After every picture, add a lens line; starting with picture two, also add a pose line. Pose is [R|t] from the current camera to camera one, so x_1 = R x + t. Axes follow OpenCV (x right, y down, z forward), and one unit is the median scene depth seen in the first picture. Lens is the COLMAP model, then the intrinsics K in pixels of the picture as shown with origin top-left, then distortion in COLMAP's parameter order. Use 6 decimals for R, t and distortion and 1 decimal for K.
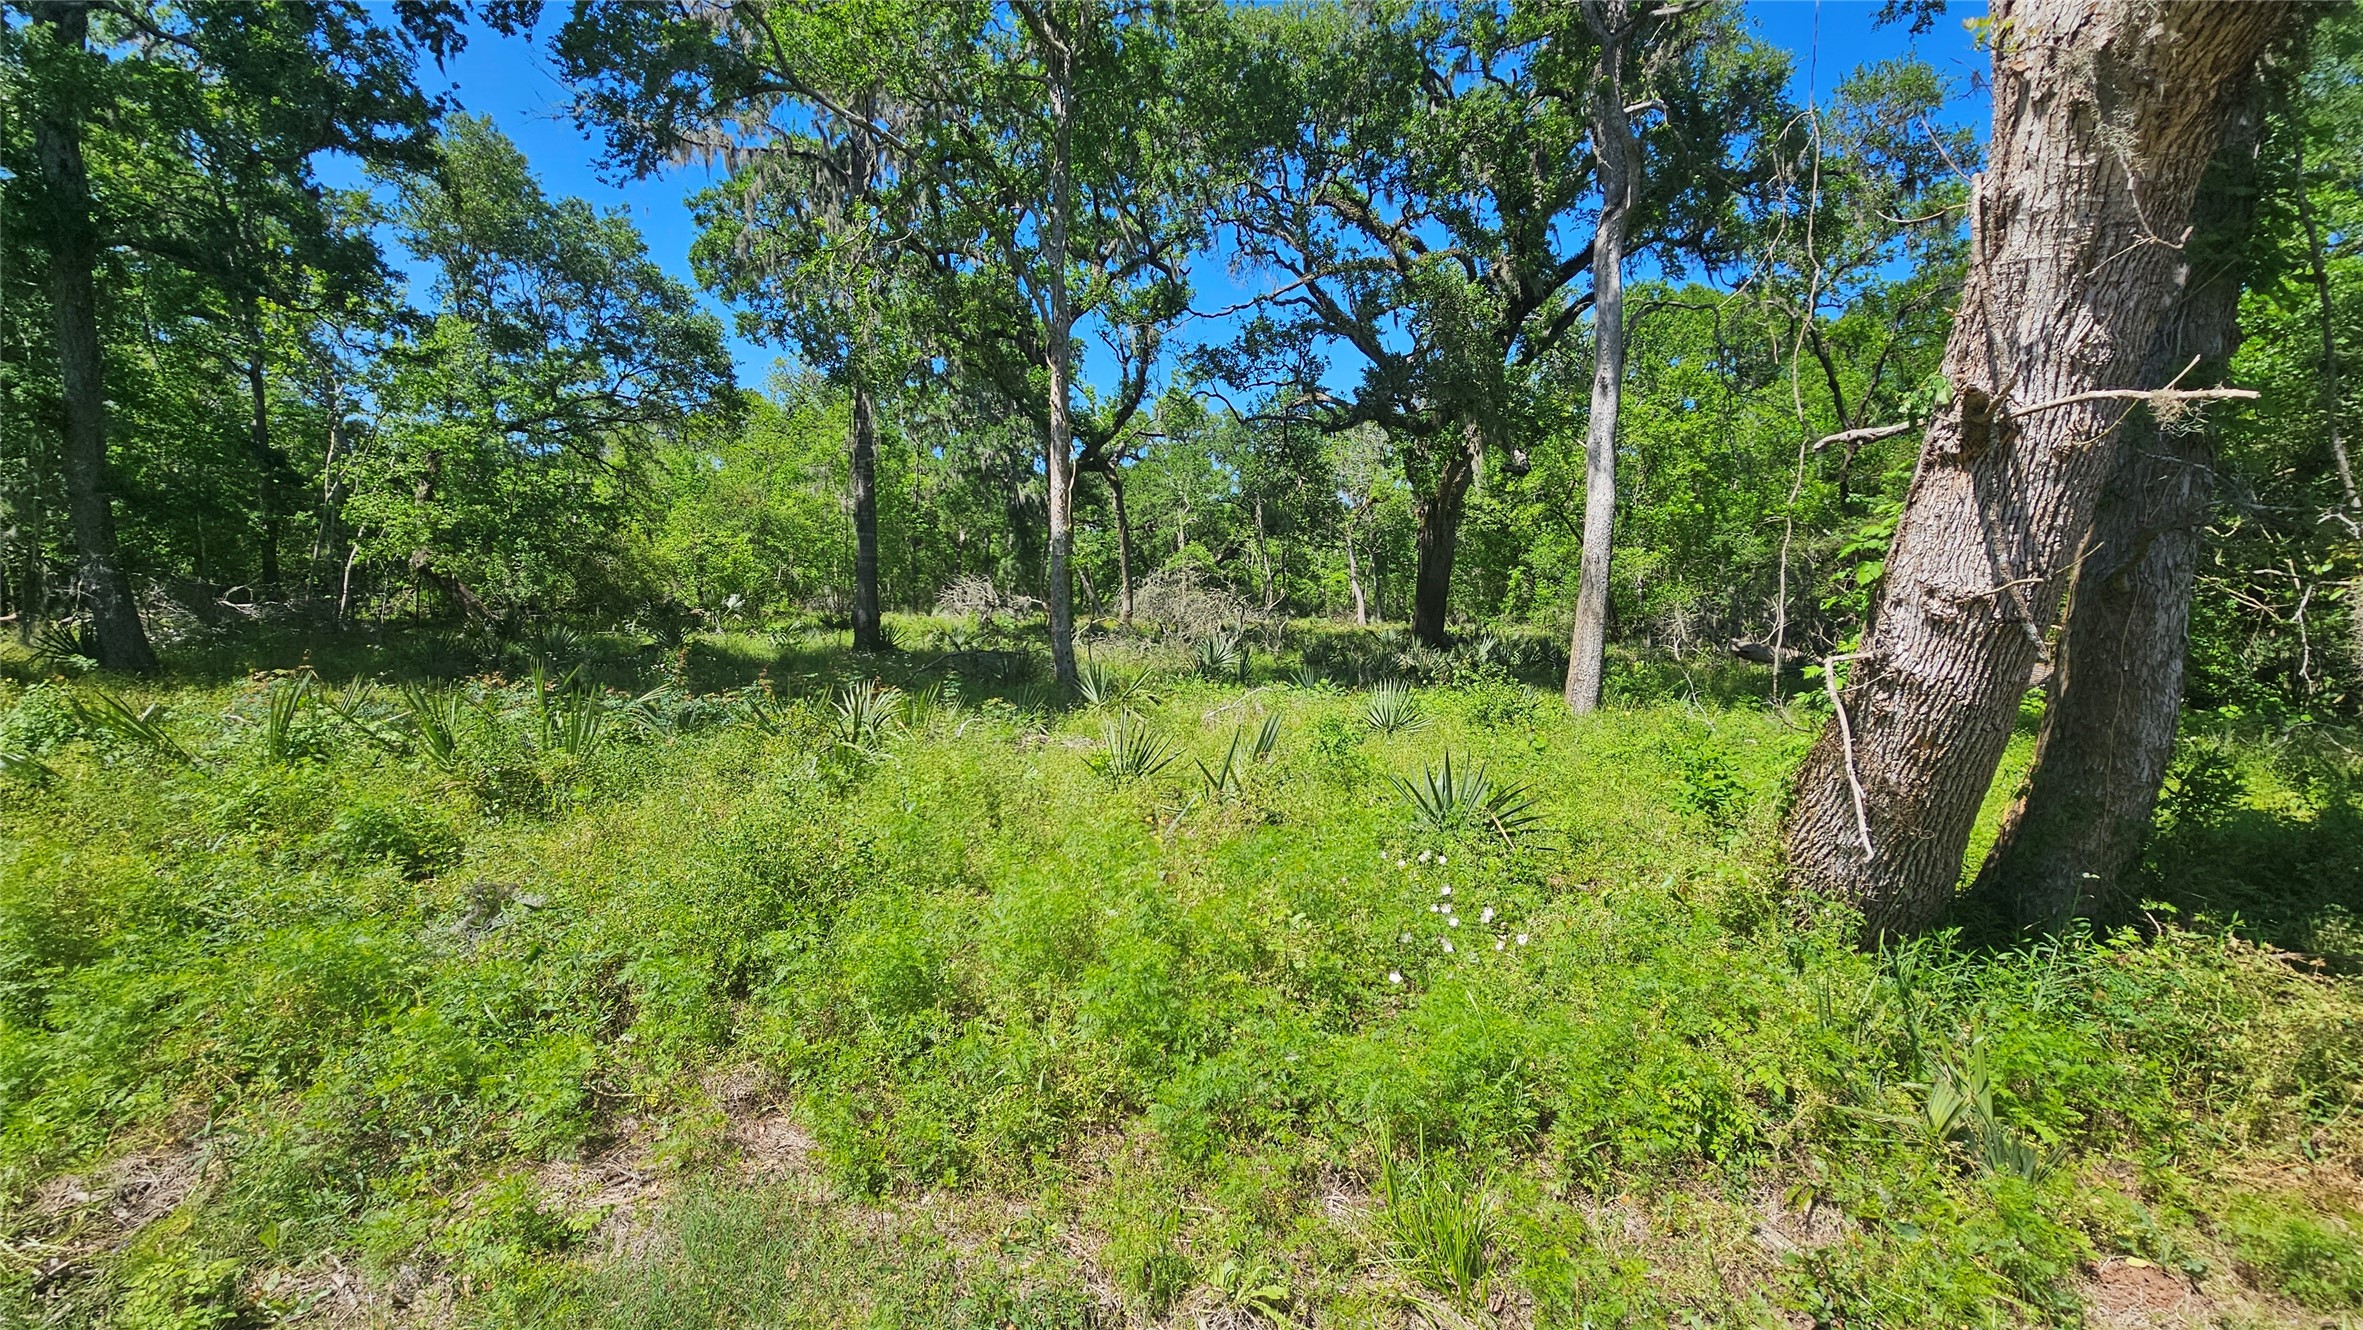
lens RADIAL K [[960.3, 0, 1182.6], [0, 960.3, 671.2], [0, 0, 1]] dist [-0.004722, -0.000109]
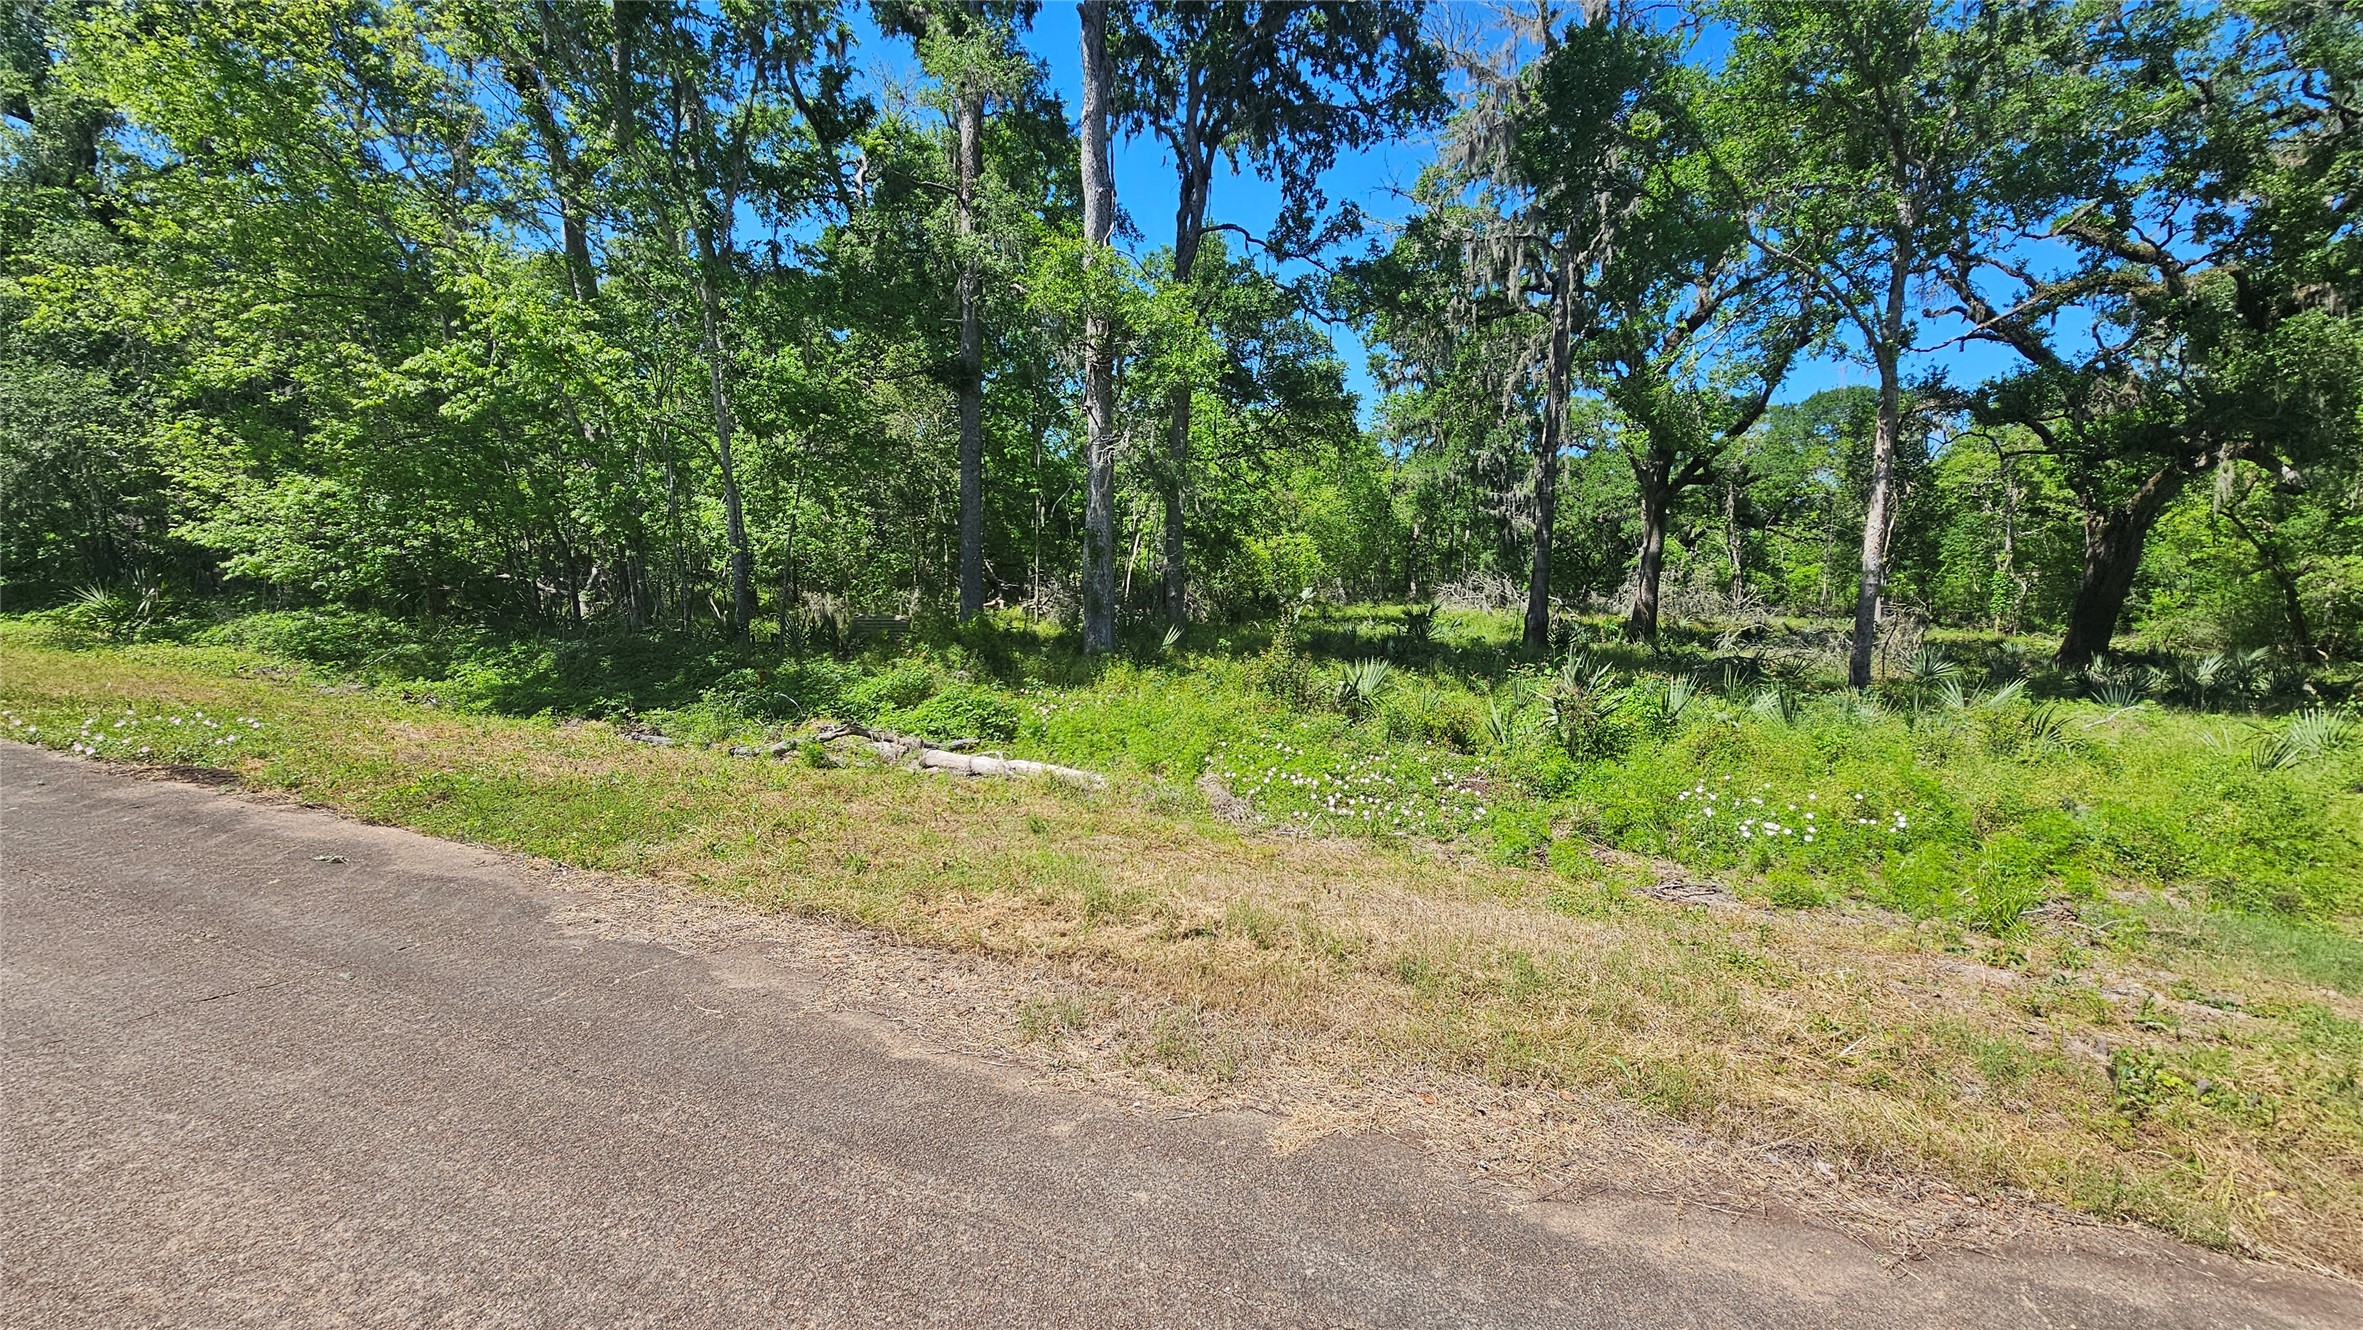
lens RADIAL K [[963.6, 0, 1178.3], [0, 963.6, 669.6], [0, 0, 1]] dist [-0.001468, -0.000088]
pose [[0.934566, 0.052236, -0.351934, -0.476936], [-0.046577, 0.998613, 0.024533, -0.002101], [0.352728, -0.006535, 0.935703, -0.411674]]
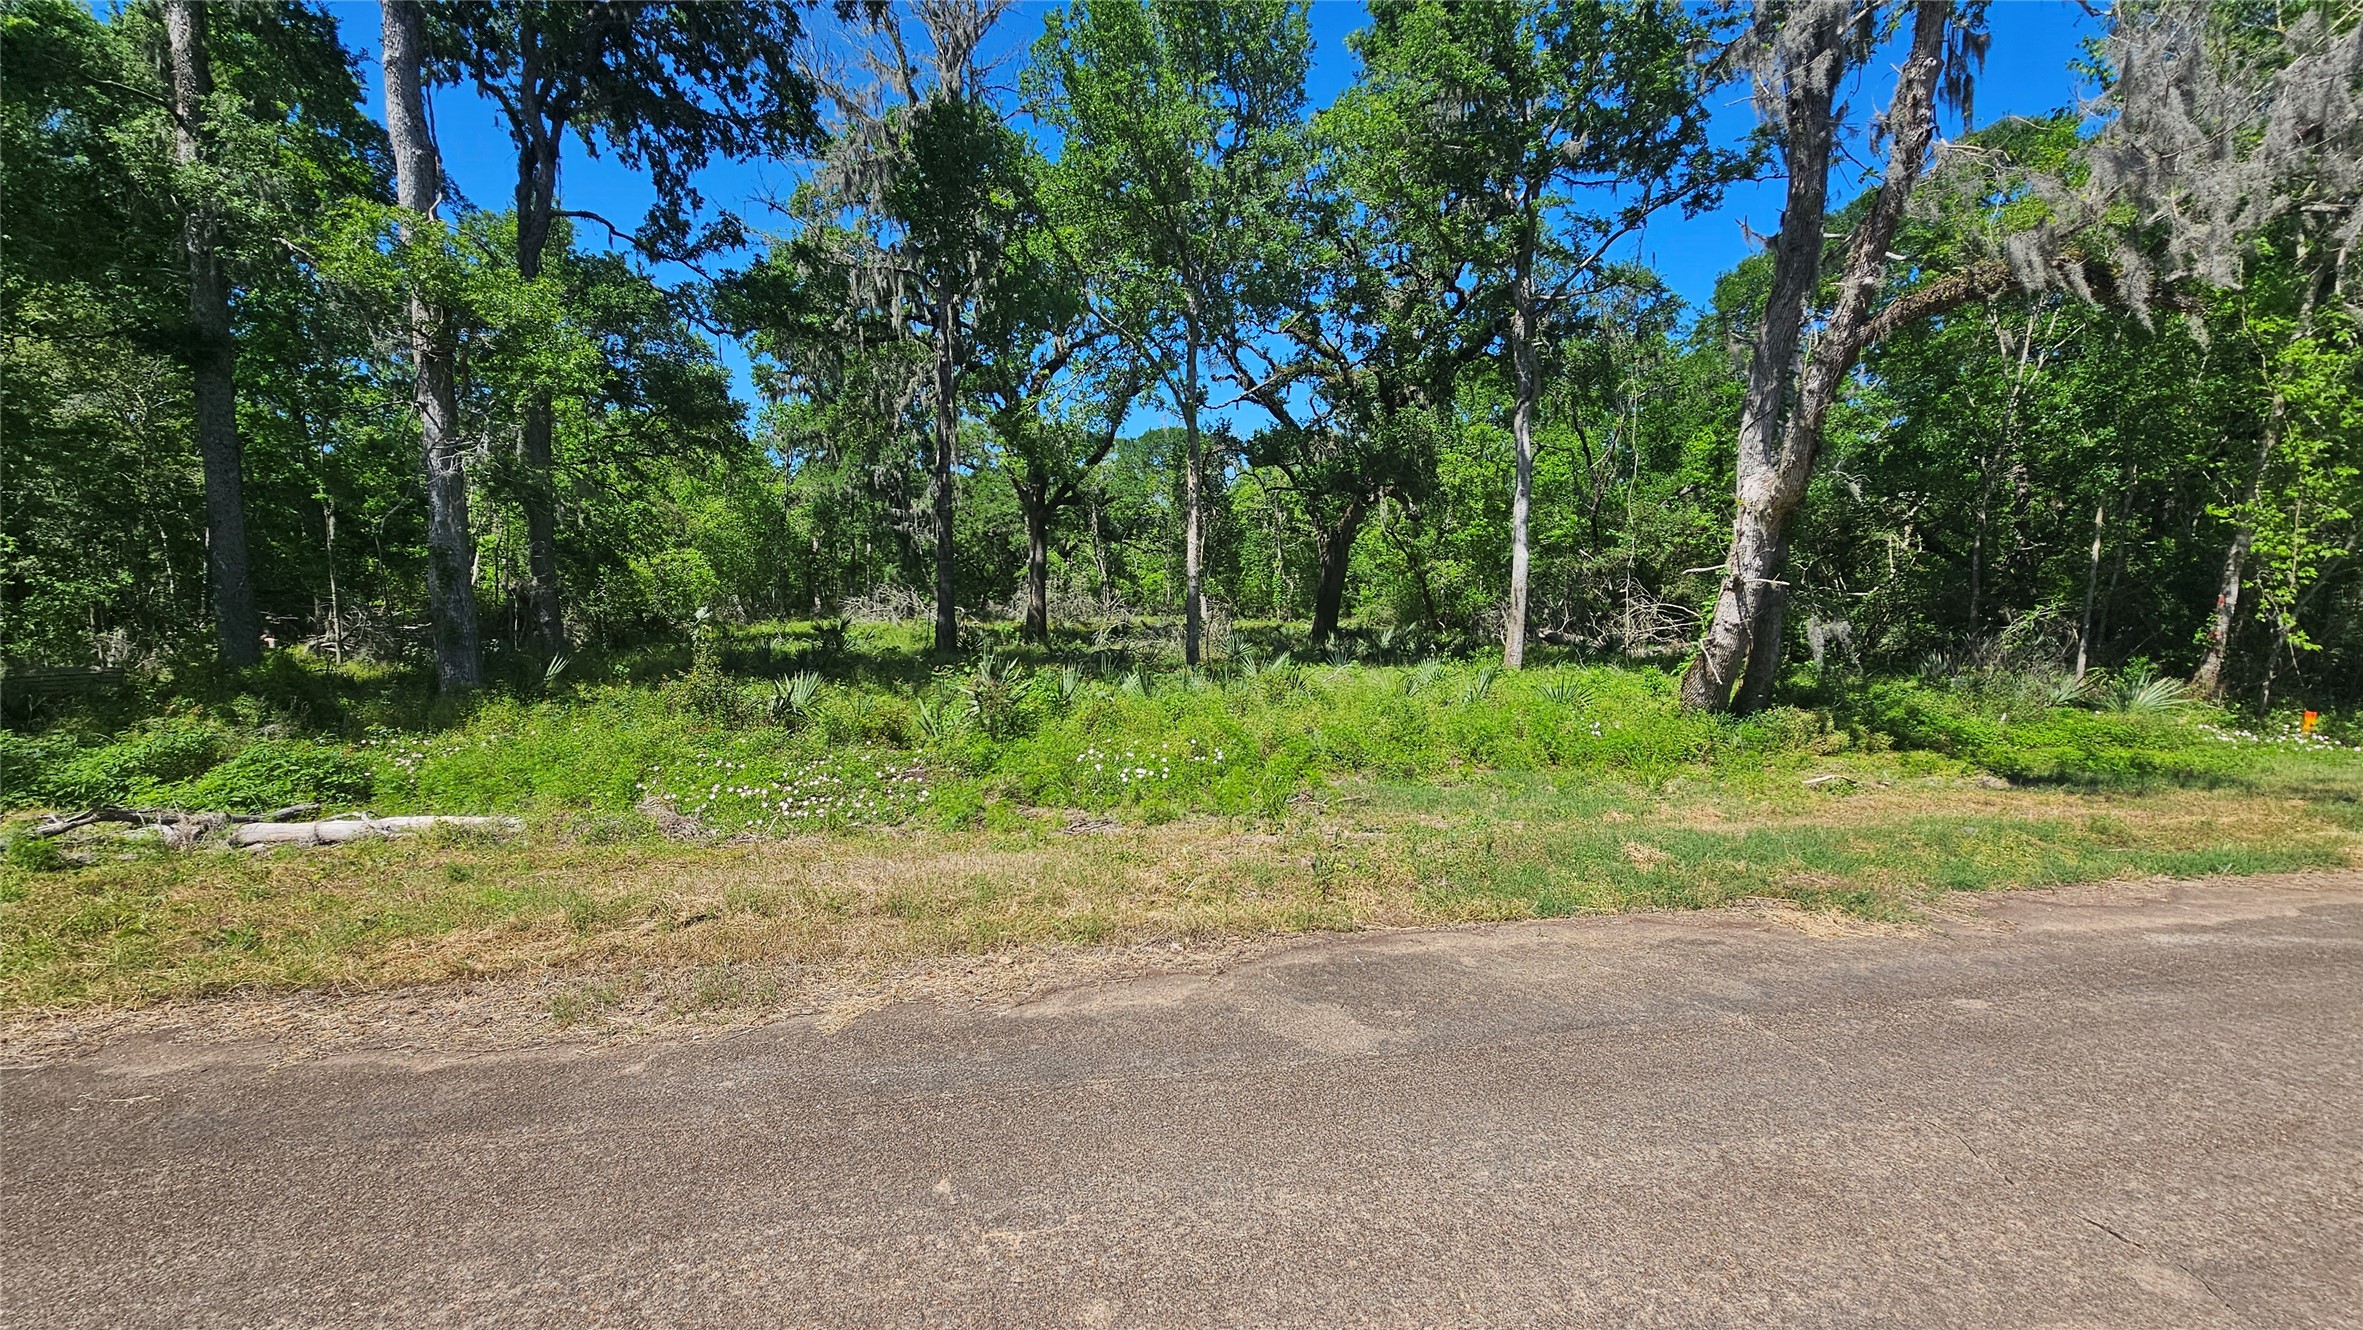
lens RADIAL K [[960.5, 0, 1185.1], [0, 960.5, 673.6], [0, 0, 1]] dist [0.003180, 0.000086]
pose [[0.970586, -0.032355, 0.238569, -0.486466], [0.030729, 0.999472, 0.010535, 0.004082], [-0.238784, -0.002894, 0.971068, -0.483315]]
